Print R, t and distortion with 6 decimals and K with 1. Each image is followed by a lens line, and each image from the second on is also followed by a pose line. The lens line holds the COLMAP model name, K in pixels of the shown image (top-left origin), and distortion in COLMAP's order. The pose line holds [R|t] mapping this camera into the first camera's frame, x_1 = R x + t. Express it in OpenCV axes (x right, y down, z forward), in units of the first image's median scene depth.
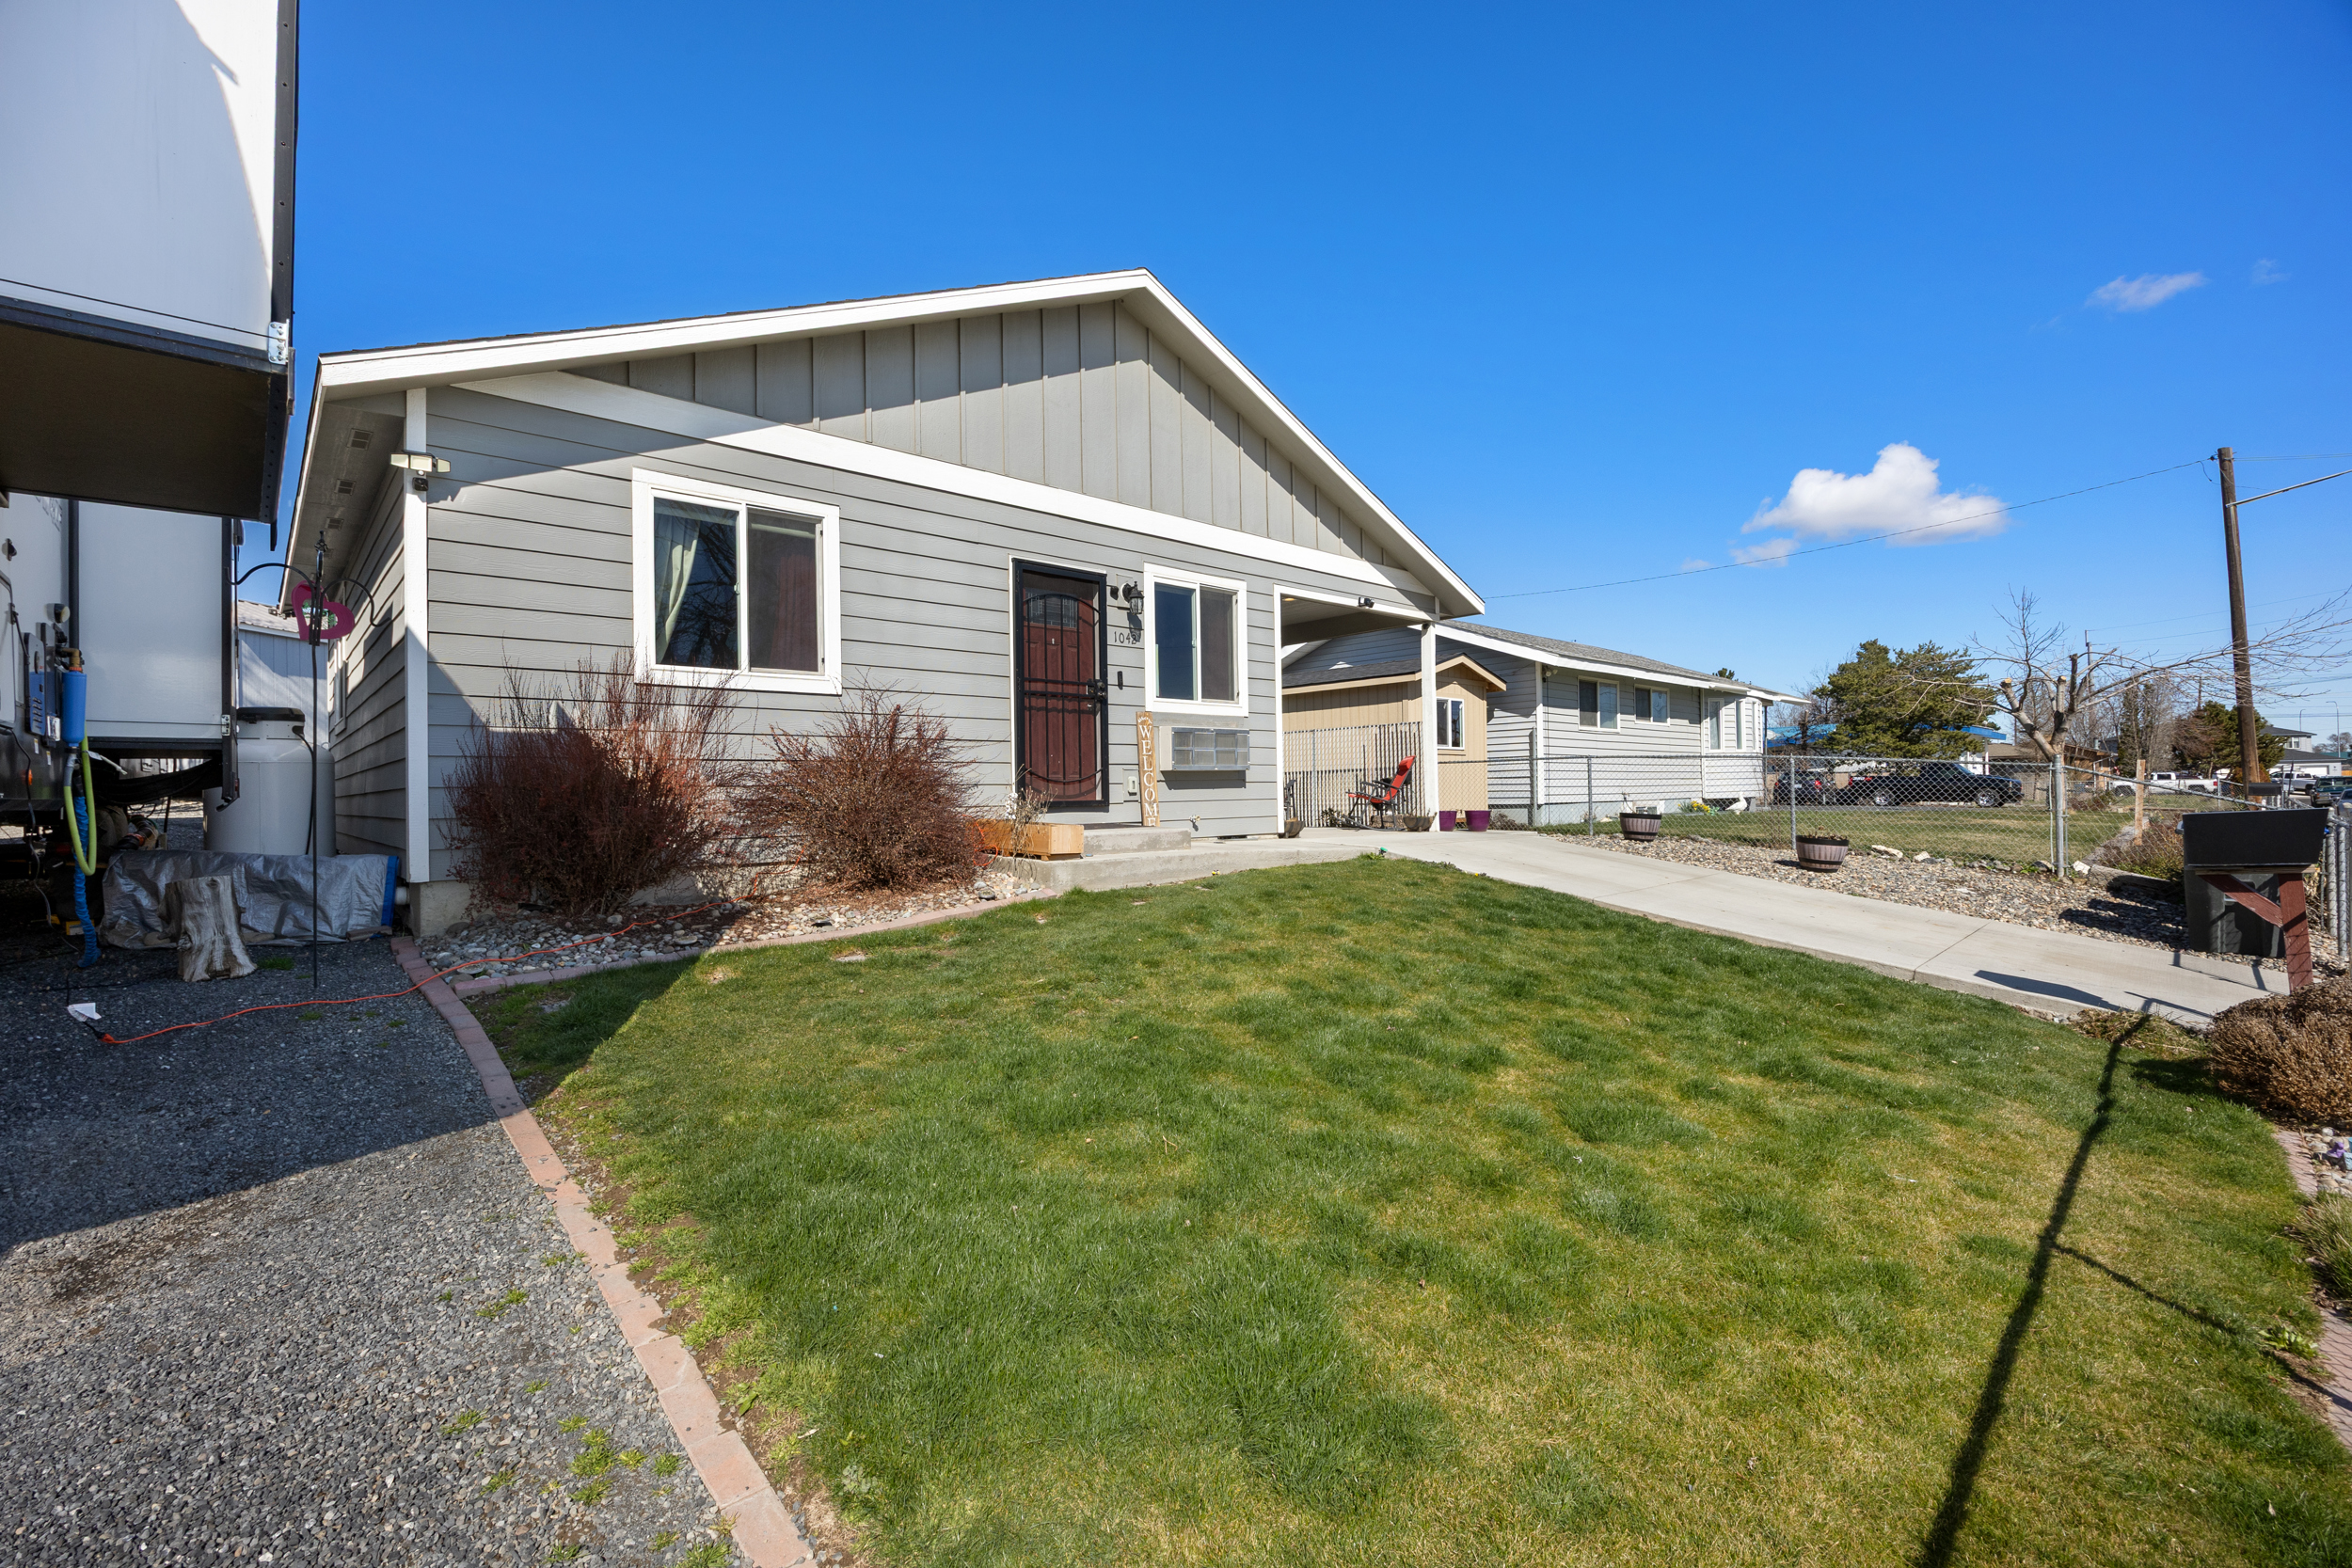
lens RADIAL K [[1026.6, 0, 1175.0], [0, 1026.6, 783.5], [0, 0, 1]] dist [-0.020001, 0.003343]
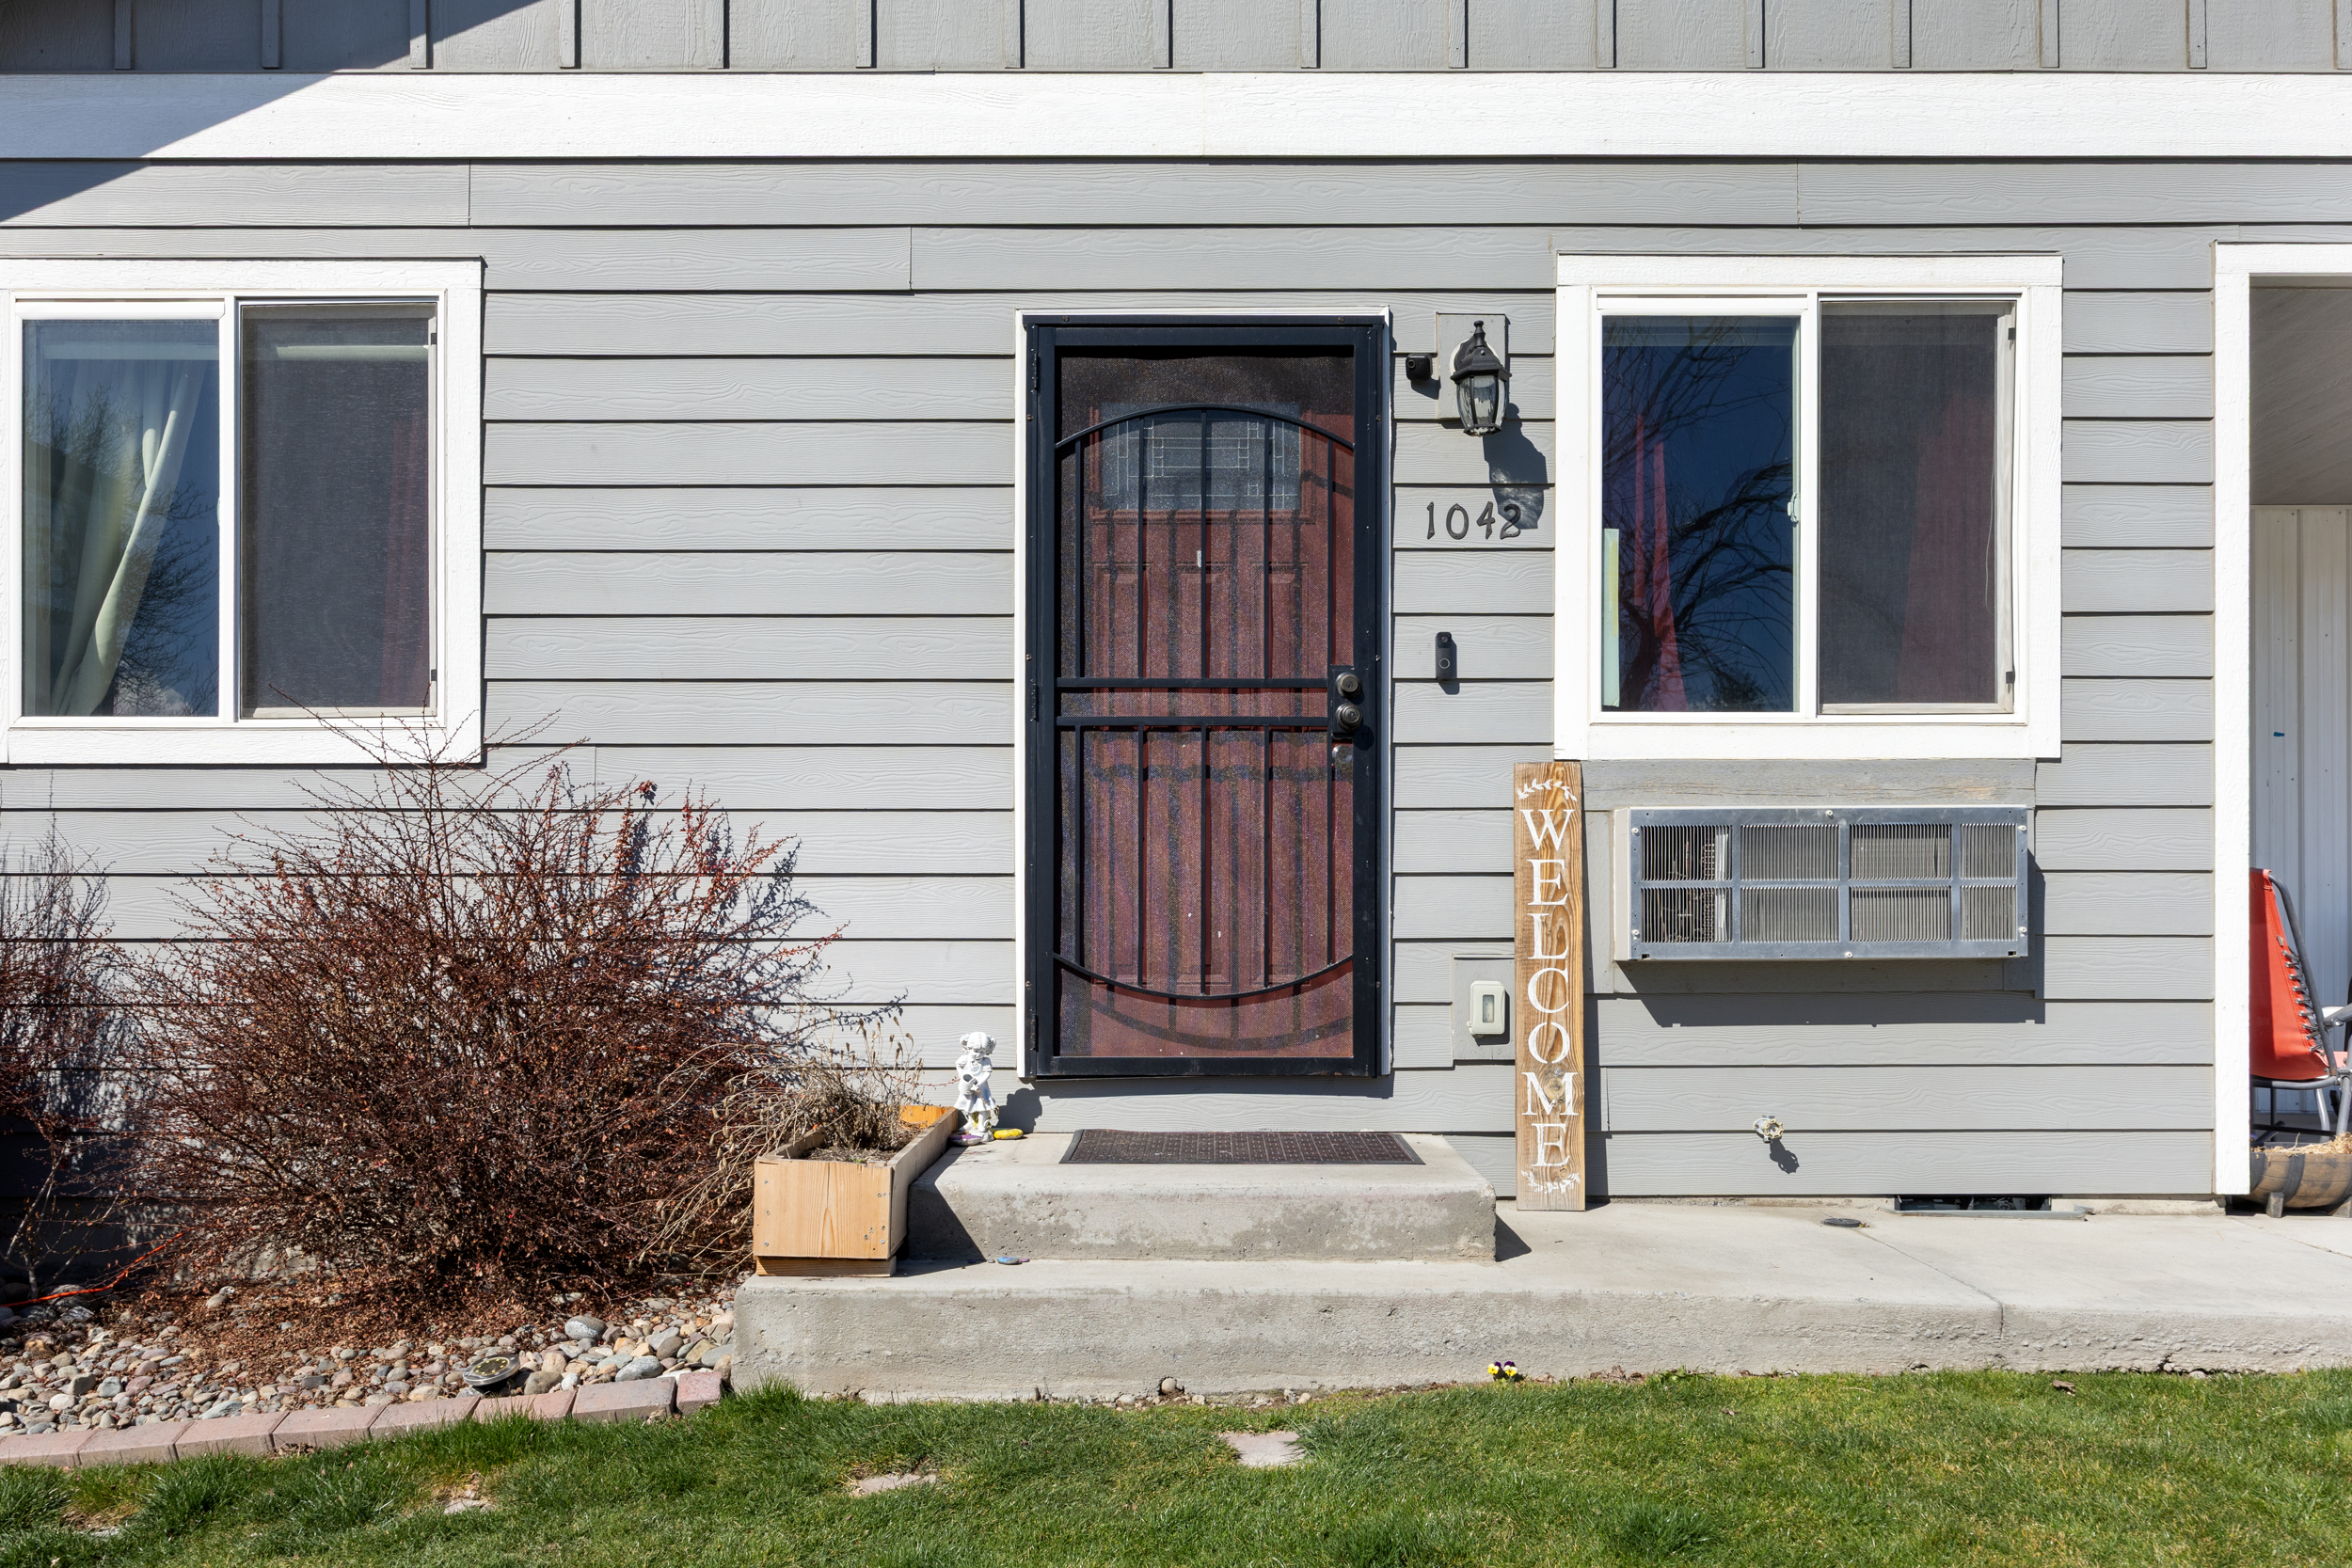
lens RADIAL K [[2084.4, 0, 1166.9], [0, 2084.4, 954.8], [0, 0, 1]] dist [-0.009831, 0.006273]
pose [[0.729088, 0.022261, -0.684057, 0.308854], [-0.004331, 0.999601, 0.027914, -0.031462], [0.684406, -0.017389, 0.728894, 0.494219]]
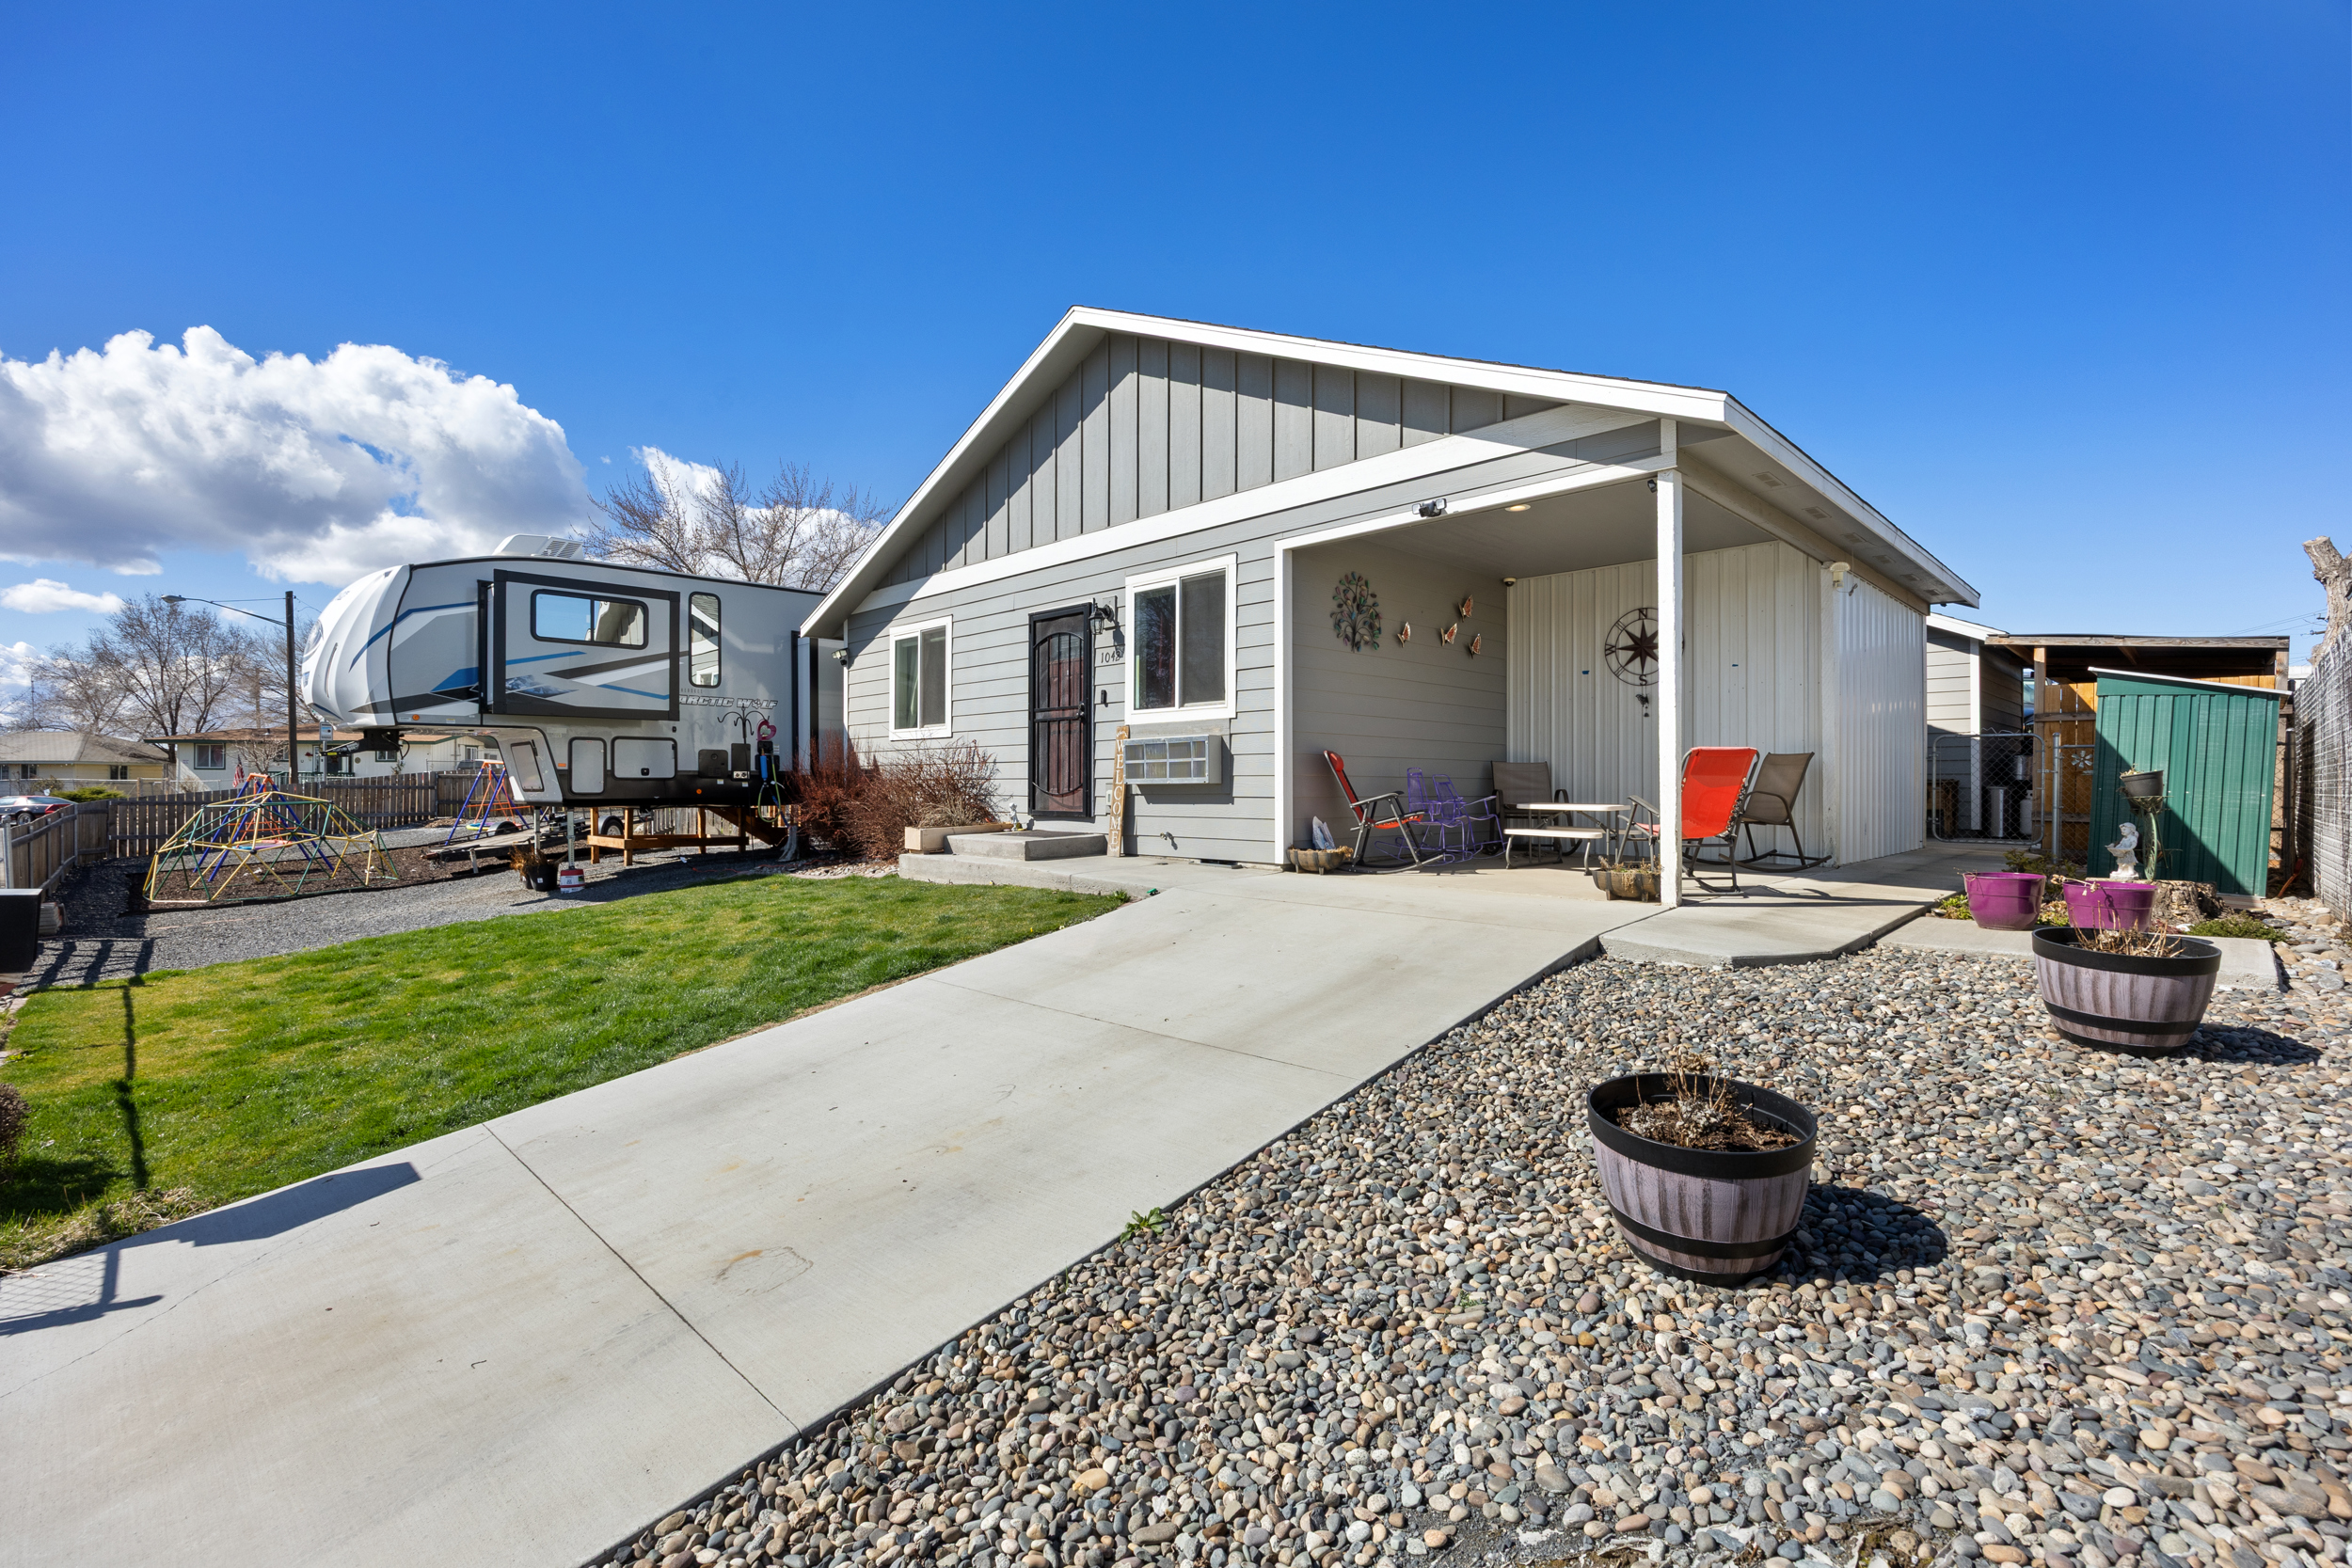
lens RADIAL K [[1026.6, 0, 1179.3], [0, 1026.6, 788.0], [0, 0, 1]] dist [-0.020001, 0.003343]
pose [[0.034001, 0.019106, -0.999239, 1.000784], [0.011171, 0.999748, 0.019496, -0.028865], [0.999359, -0.011825, 0.033779, 1.040211]]
